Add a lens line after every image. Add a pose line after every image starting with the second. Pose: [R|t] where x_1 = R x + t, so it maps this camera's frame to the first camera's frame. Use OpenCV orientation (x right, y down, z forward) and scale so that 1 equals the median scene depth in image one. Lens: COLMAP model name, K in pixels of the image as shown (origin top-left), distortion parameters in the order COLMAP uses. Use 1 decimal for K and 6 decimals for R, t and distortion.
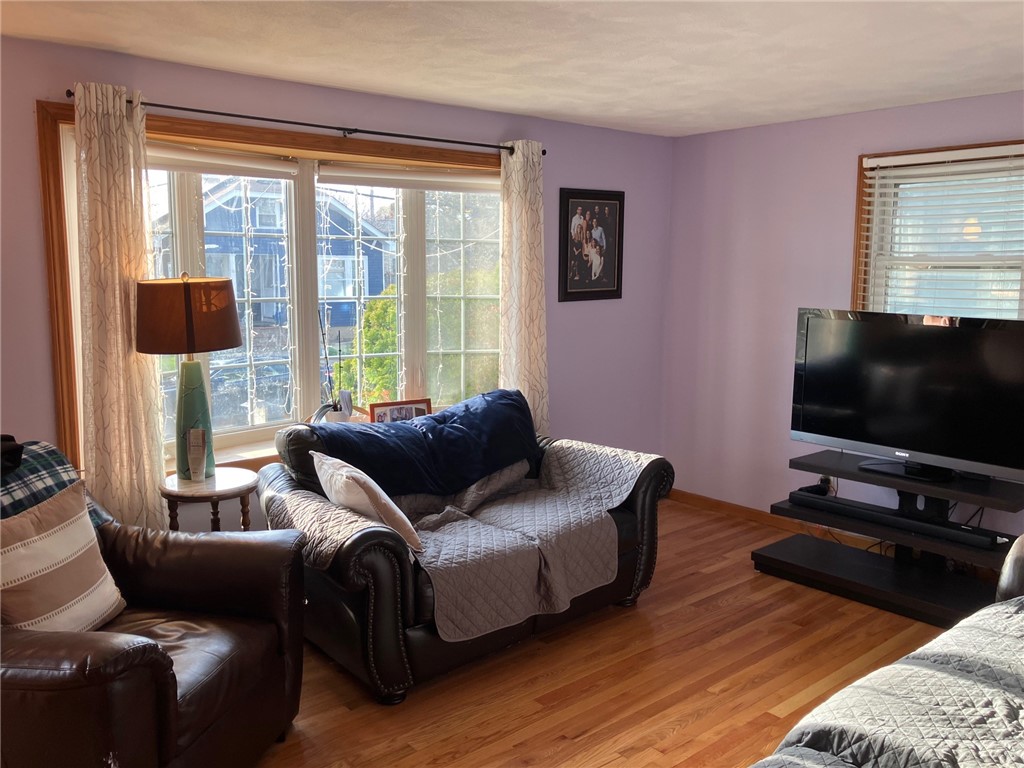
lens RADIAL K [[855.8, 0, 509.8], [0, 855.8, 378.5], [0, 0, 1]] dist [0.037925, -0.040150]
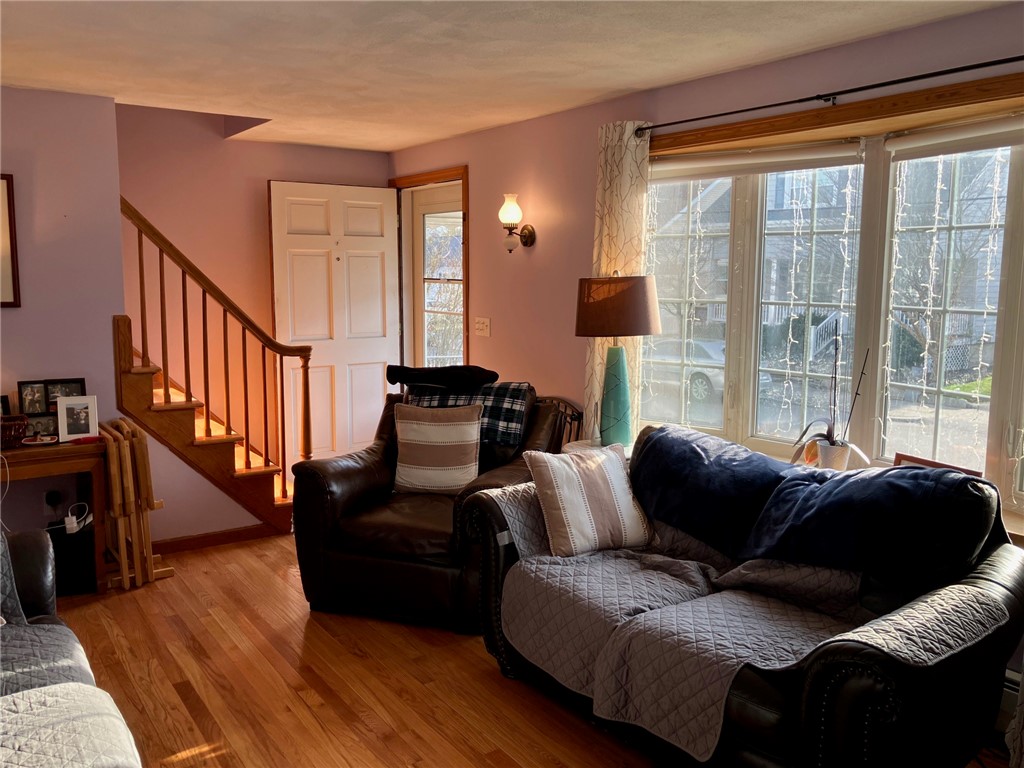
lens RADIAL K [[855.8, 0, 503.7], [0, 855.8, 387.0], [0, 0, 1]] dist [0.037925, -0.040150]
pose [[-0.125453, 0.129916, -0.983557, 0.695633], [-0.145938, 0.978188, 0.147821, -0.100159], [0.981307, 0.162083, -0.103757, 0.848847]]
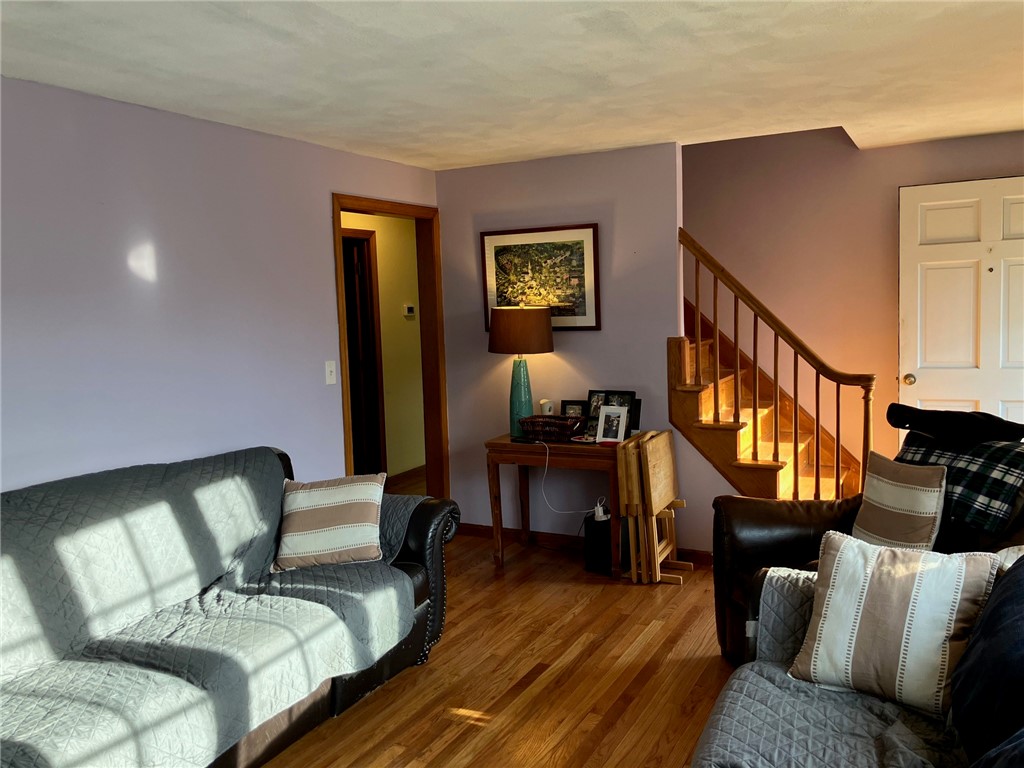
lens RADIAL K [[855.8, 0, 505.4], [0, 855.8, 376.8], [0, 0, 1]] dist [0.037925, -0.040150]
pose [[-0.935169, 0.062680, -0.348612, 0.304186], [-0.017503, 0.974838, 0.222227, -0.167065], [0.353769, 0.213922, -0.910541, 1.274175]]
